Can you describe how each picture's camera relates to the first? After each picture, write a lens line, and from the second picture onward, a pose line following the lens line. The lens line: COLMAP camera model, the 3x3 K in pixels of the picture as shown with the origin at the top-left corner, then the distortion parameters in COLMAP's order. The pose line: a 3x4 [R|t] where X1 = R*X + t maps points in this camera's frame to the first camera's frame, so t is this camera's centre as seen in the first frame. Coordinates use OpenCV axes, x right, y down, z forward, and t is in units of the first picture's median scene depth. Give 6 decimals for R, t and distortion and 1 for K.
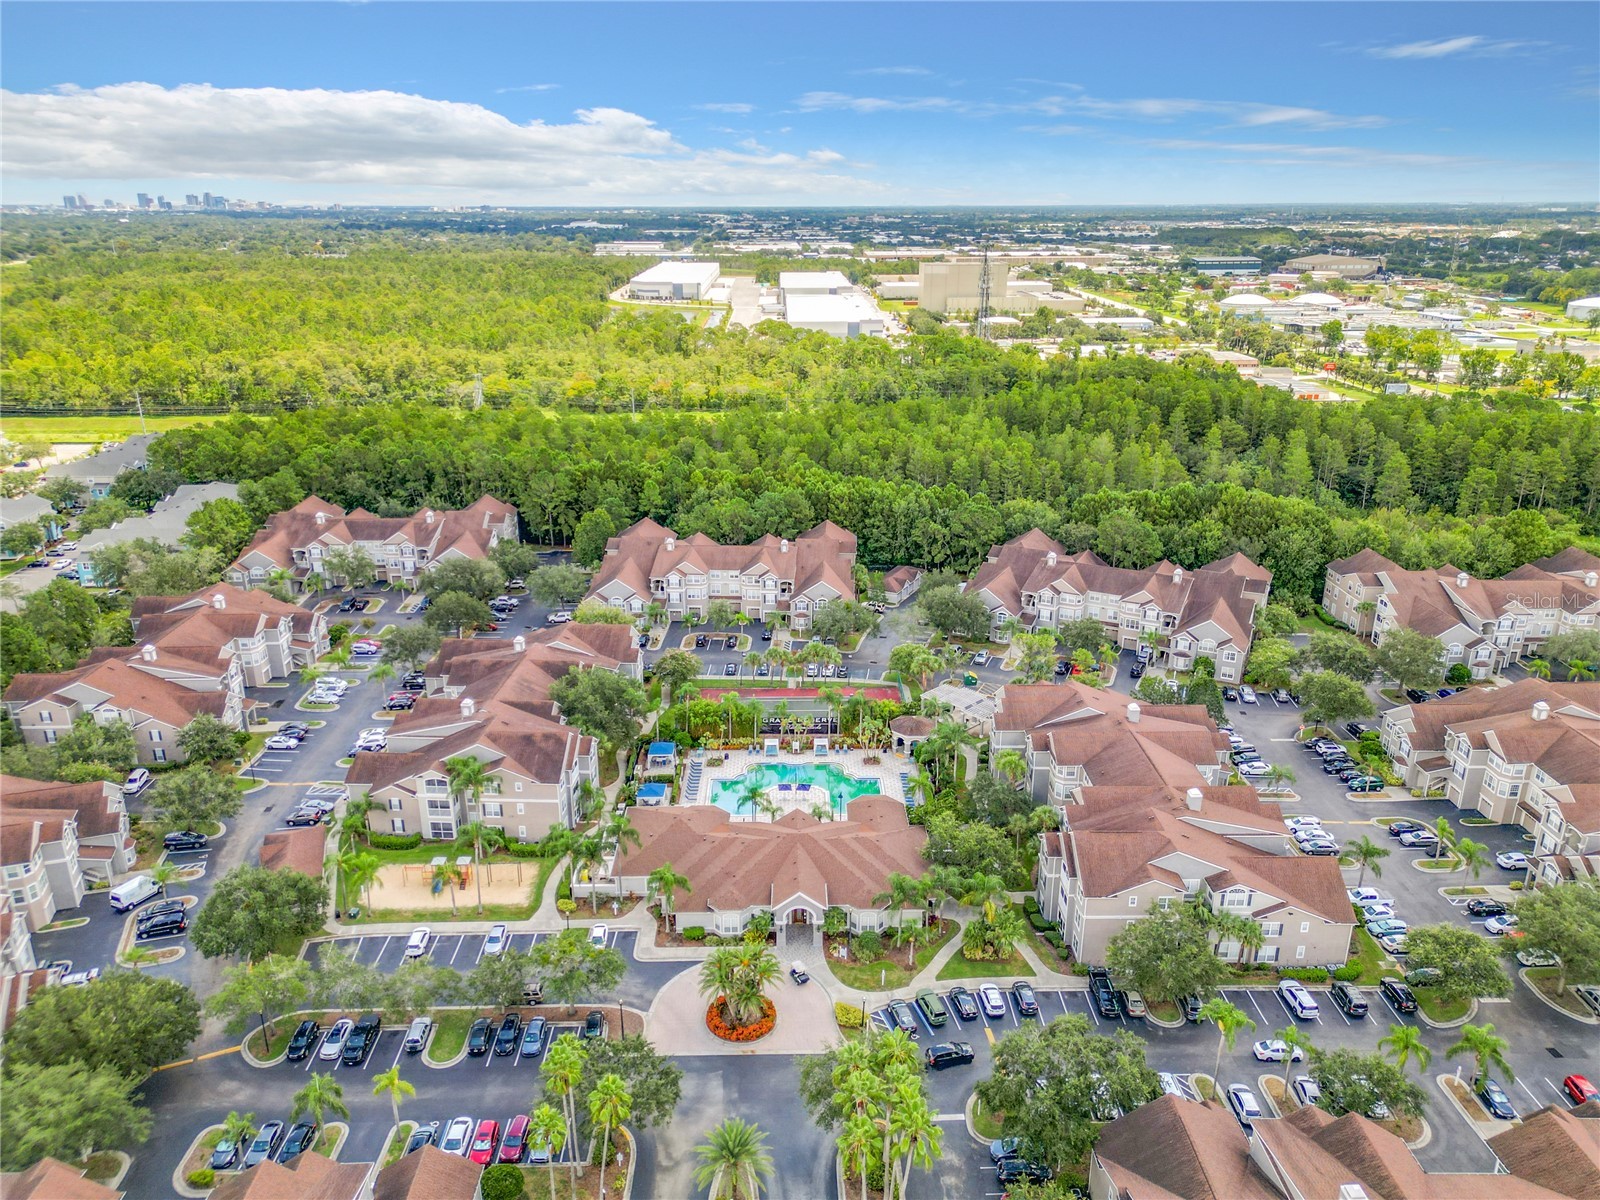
lens RADIAL K [[1128.3, 0, 777.0], [0, 1128.3, 600.3], [0, 0, 1]] dist [0.013808, -0.006402]
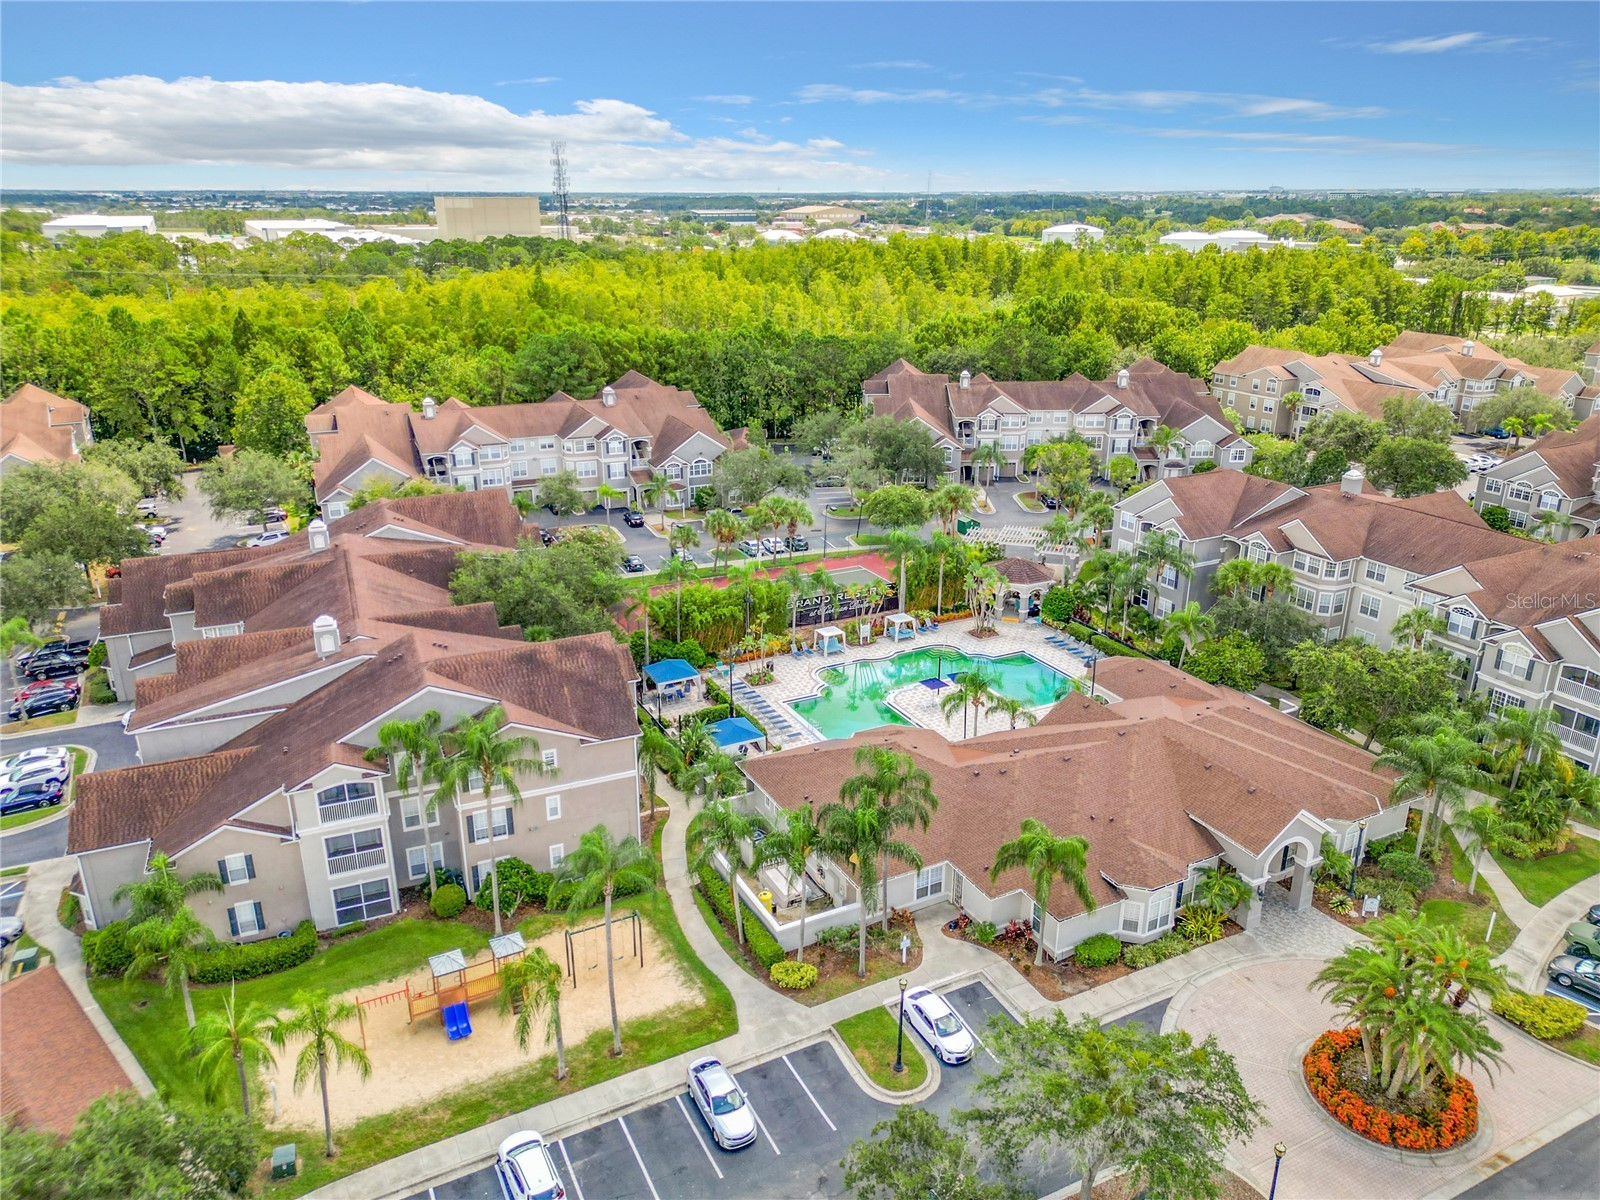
lens RADIAL K [[1135.8, 0, 798.7], [0, 1135.8, 607.8], [0, 0, 1]] dist [0.011186, -0.000929]
pose [[0.884500, -0.146025, 0.443098, -0.305375], [0.141724, 0.988971, 0.043015, 0.090797], [-0.444493, 0.024751, 0.895440, 0.499039]]
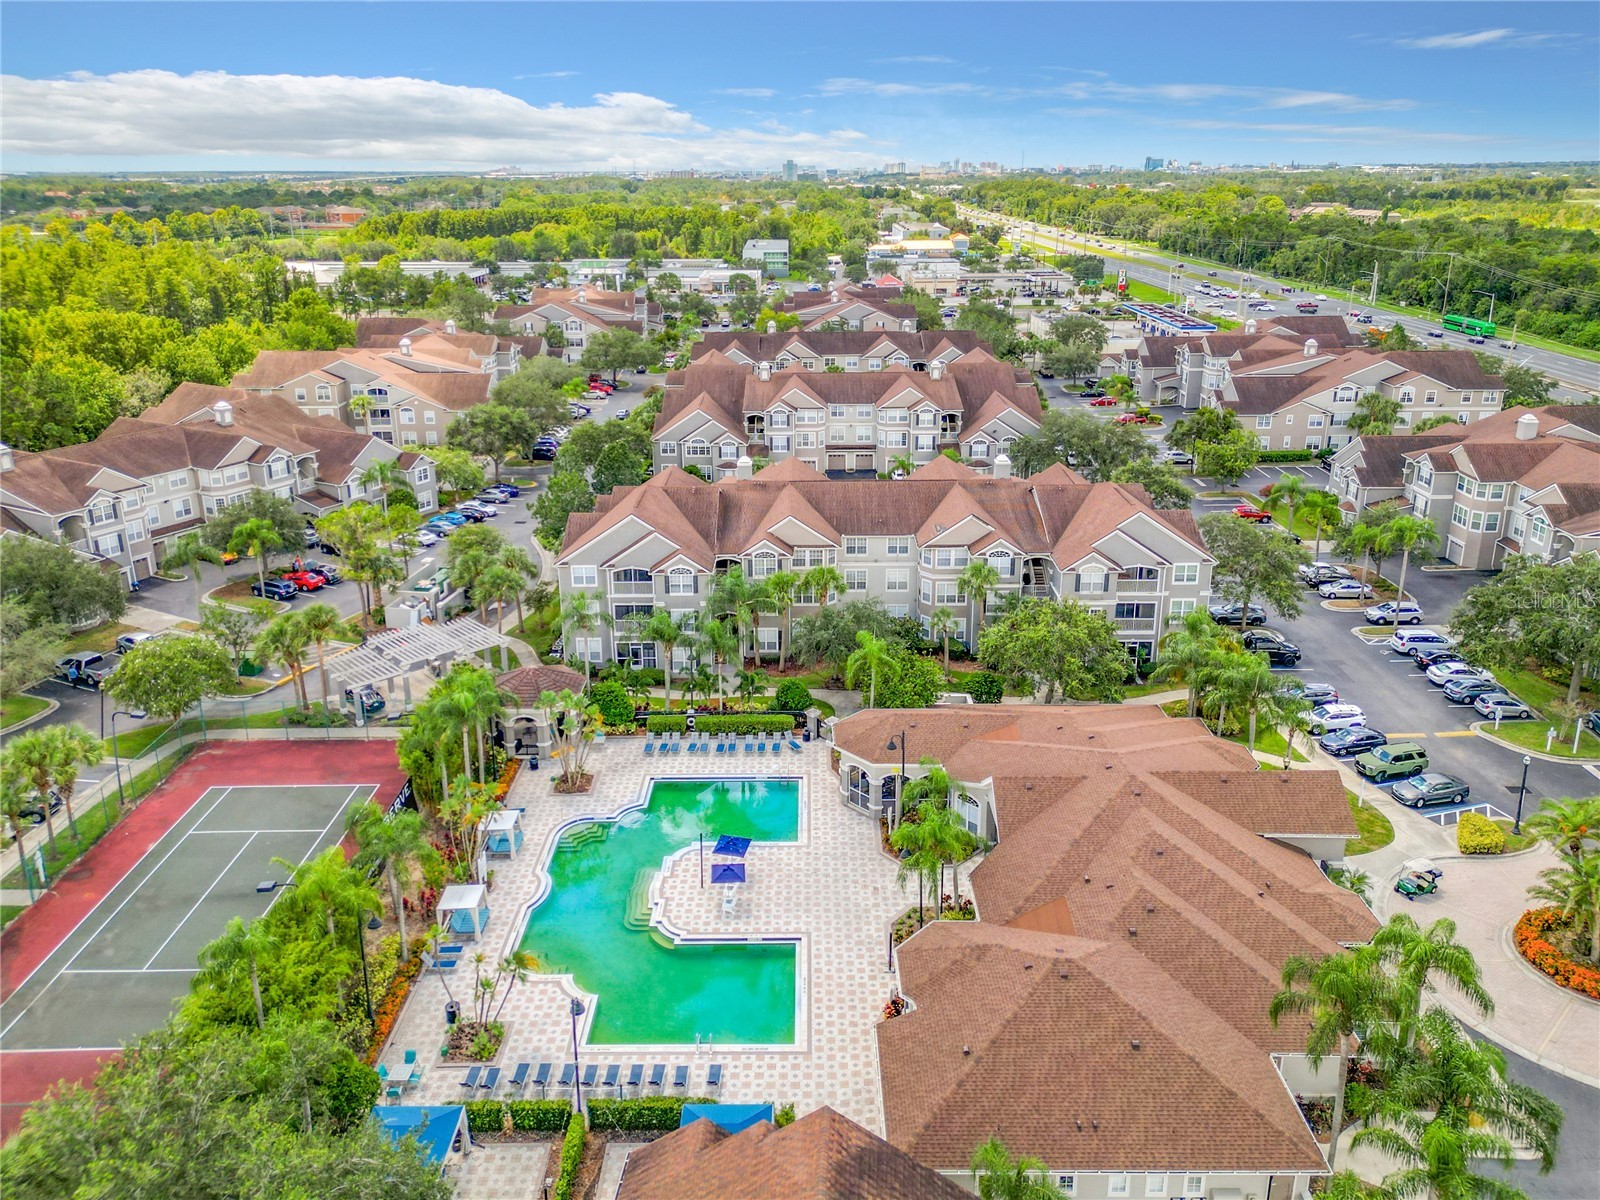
lens RADIAL K [[1120.2, 0, 800.0], [0, 1120.2, 600.0], [0, 0, 1]] dist [0.052377, 0.000091]
pose [[-0.004321, -0.335125, 0.942164, -0.326139], [0.335345, 0.887130, 0.317088, -0.034173], [-0.942086, 0.317320, 0.108549, 0.893017]]
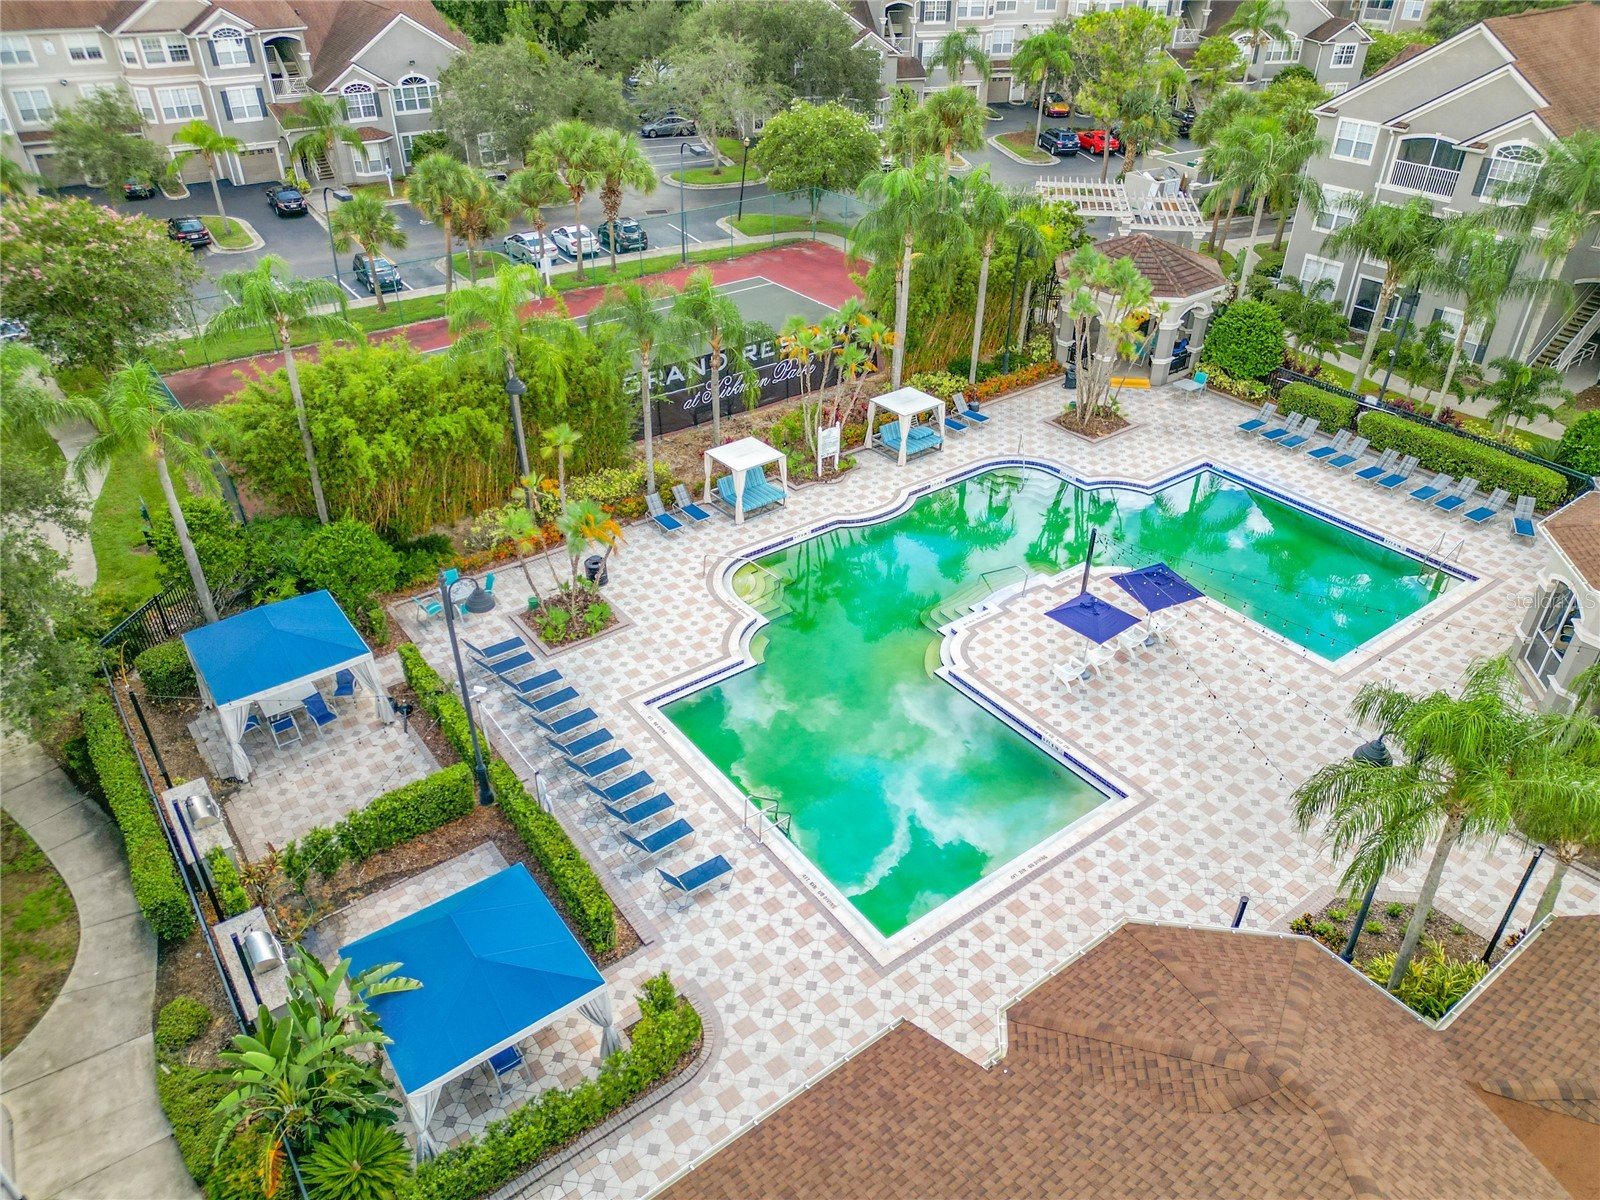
lens RADIAL K [[1135.8, 0, 798.7], [0, 1135.8, 607.8], [0, 0, 1]] dist [0.011186, -0.000929]
pose [[0.795252, -0.323754, 0.512599, -0.133560], [0.187243, 0.935305, 0.300241, 0.093908], [-0.576641, -0.142787, 0.804424, 0.859470]]
